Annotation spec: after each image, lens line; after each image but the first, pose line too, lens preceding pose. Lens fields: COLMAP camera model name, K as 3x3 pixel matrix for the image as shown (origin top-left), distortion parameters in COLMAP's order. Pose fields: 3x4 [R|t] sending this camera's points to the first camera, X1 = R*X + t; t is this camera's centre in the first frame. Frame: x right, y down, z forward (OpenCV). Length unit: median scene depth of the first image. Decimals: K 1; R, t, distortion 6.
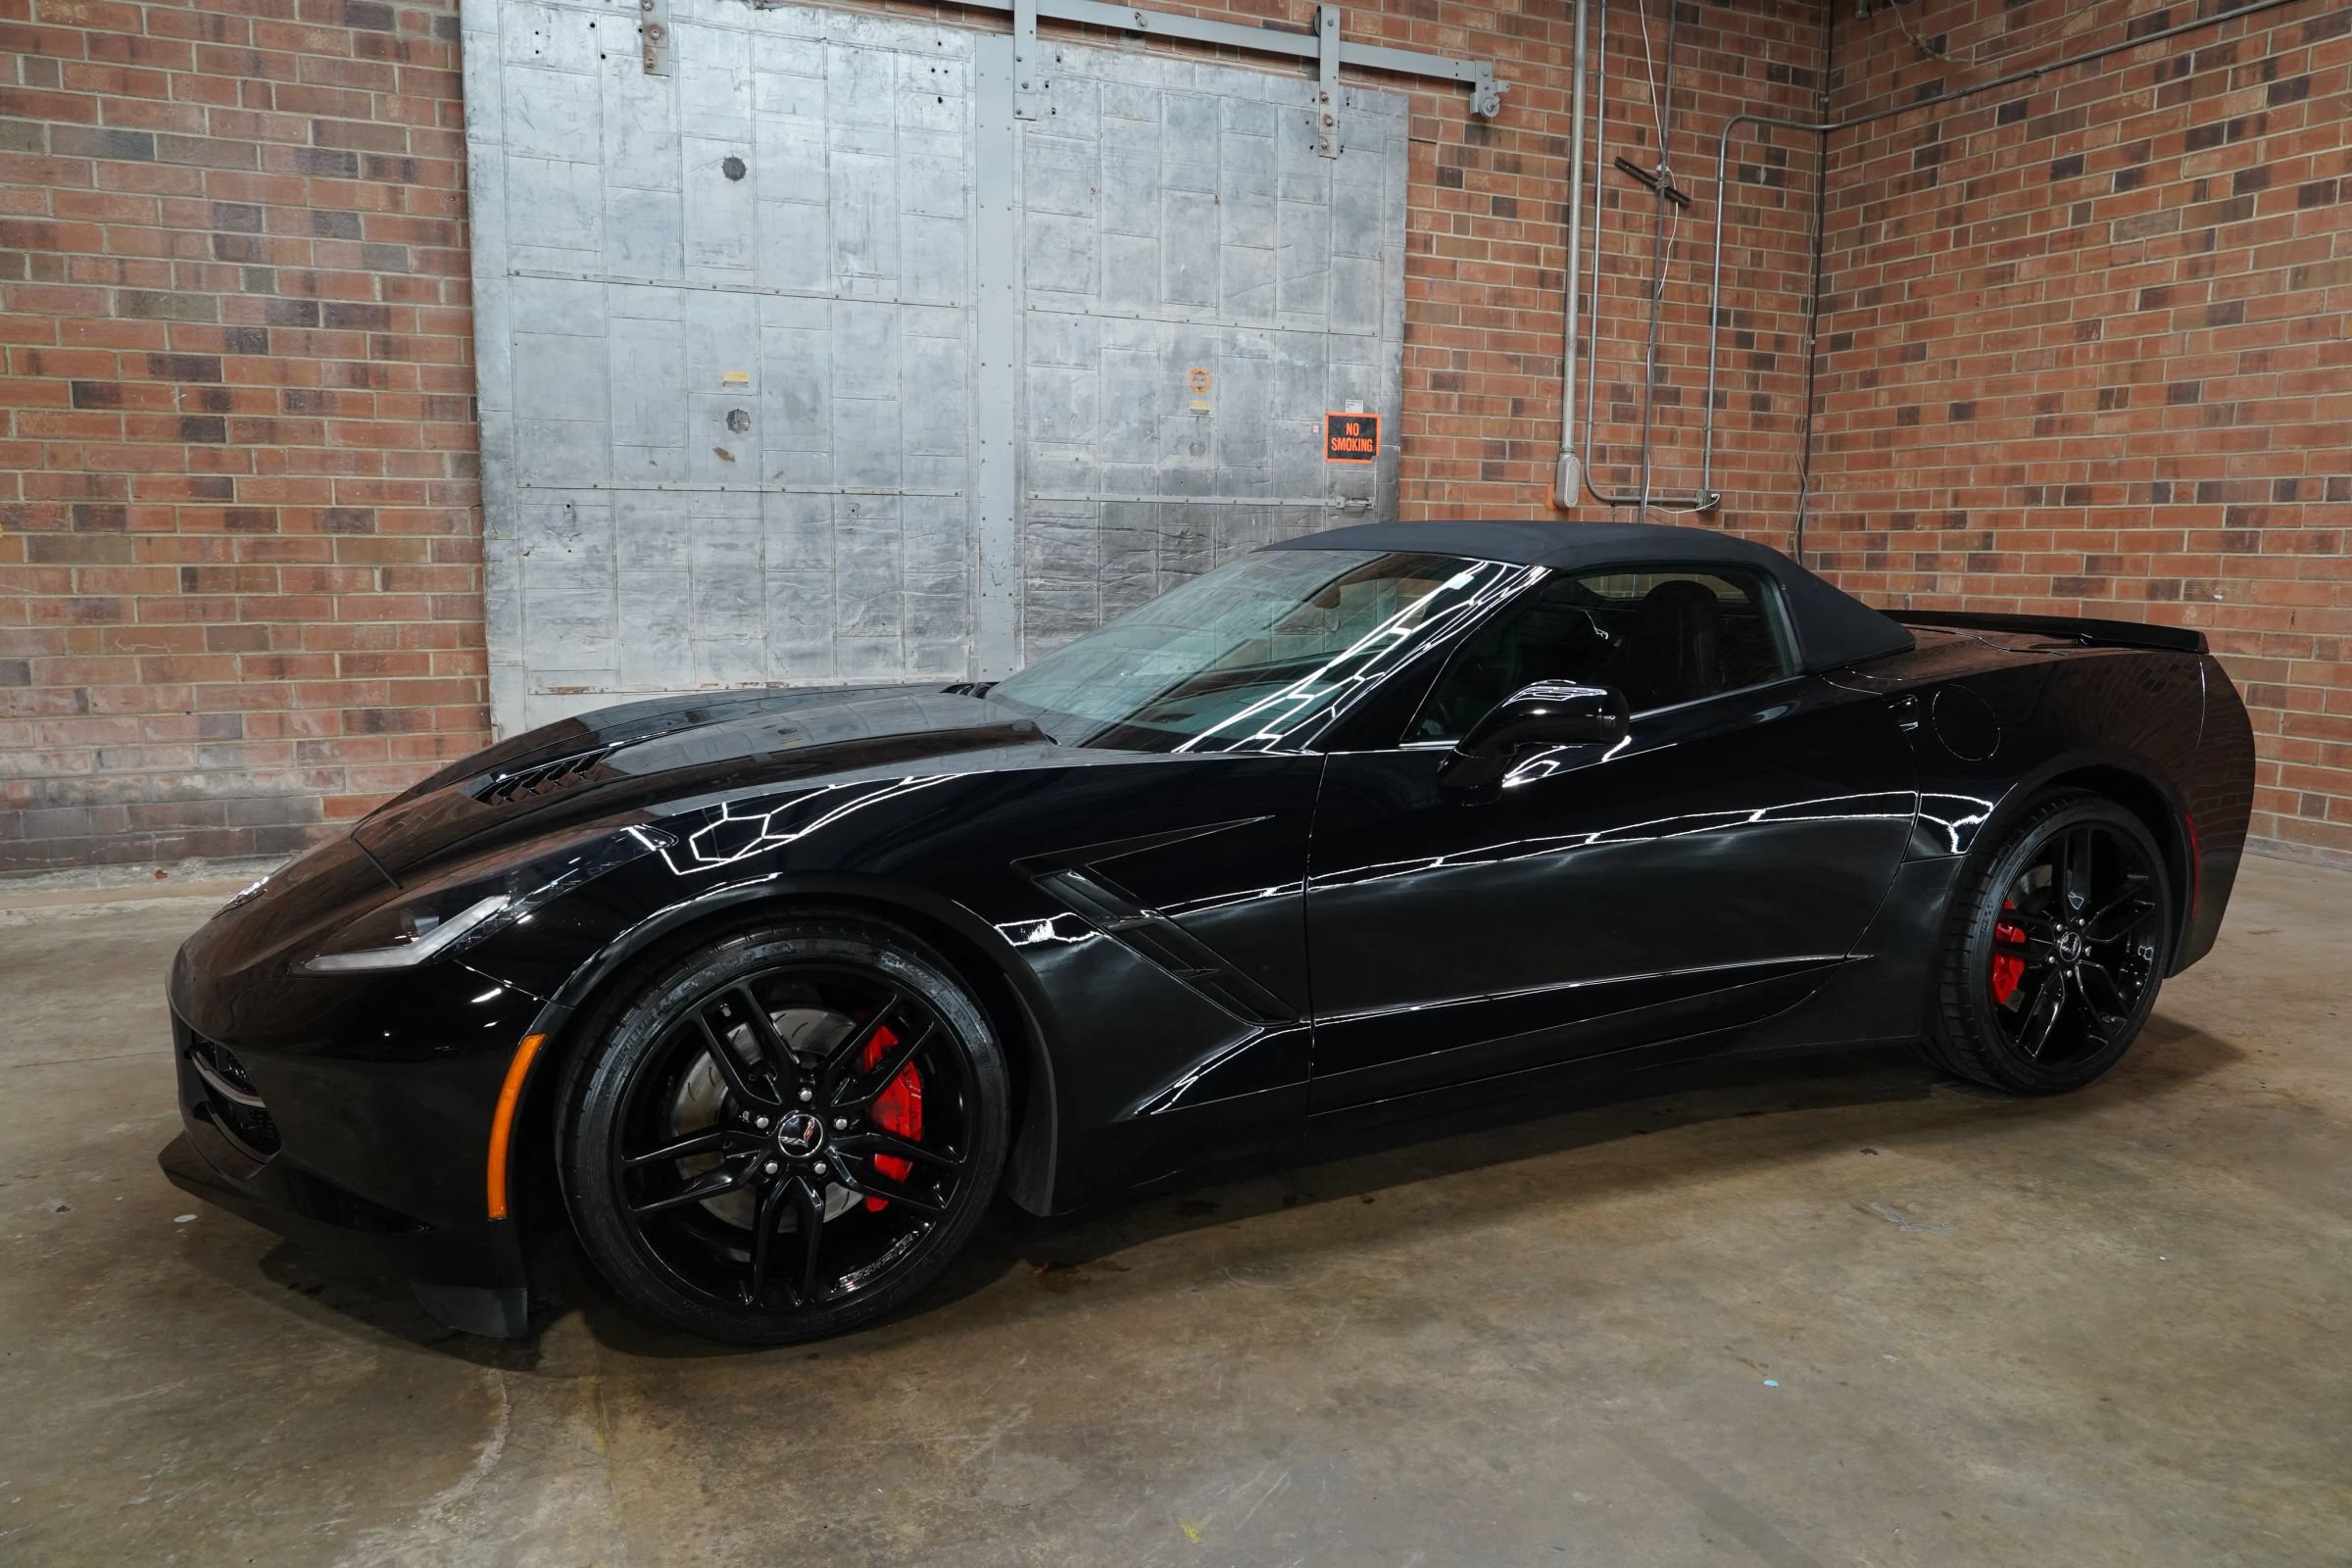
lens RADIAL K [[1593.3, 0, 1171.2], [0, 1593.3, 771.0], [0, 0, 1]] dist [-0.026977, 0.018643]
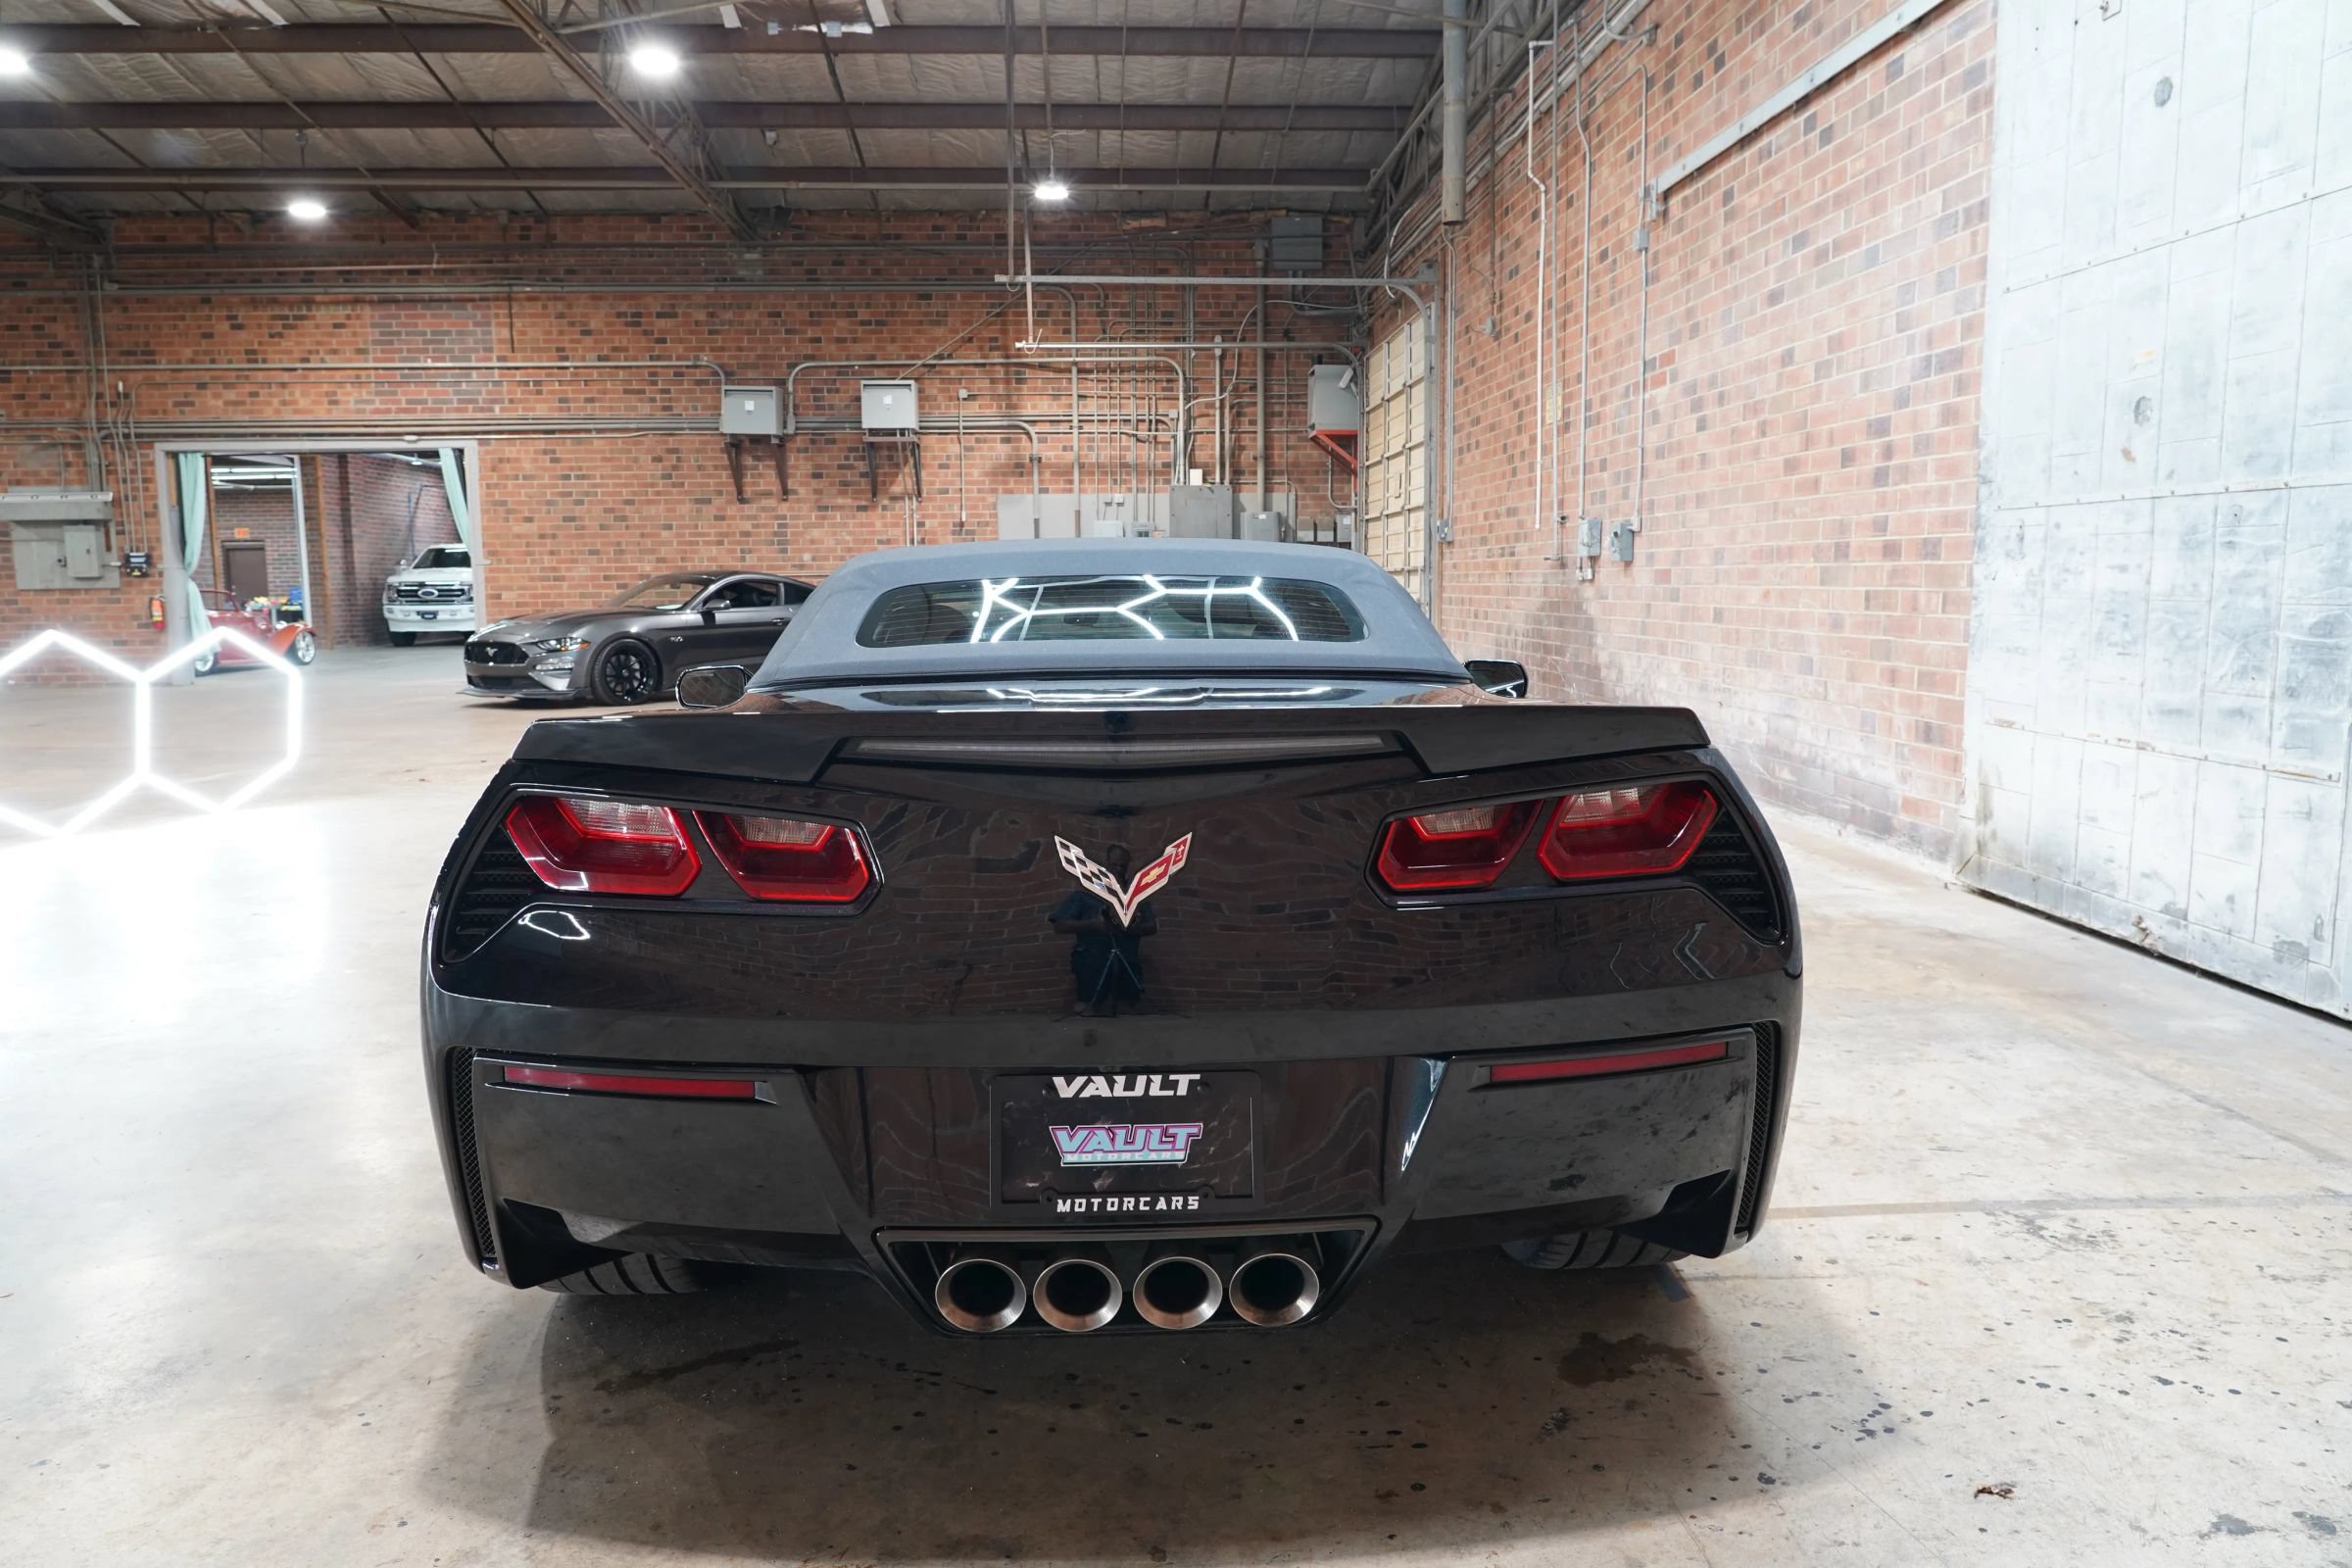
lens RADIAL K [[1593.3, 0, 1171.8], [0, 1593.3, 767.8], [0, 0, 1]] dist [-0.026977, 0.018643]
pose [[-0.366297, 0.106063, -0.924433, 0.655682], [-0.122320, 0.979372, 0.160834, -0.112651], [0.922423, 0.171990, -0.345768, 0.854056]]
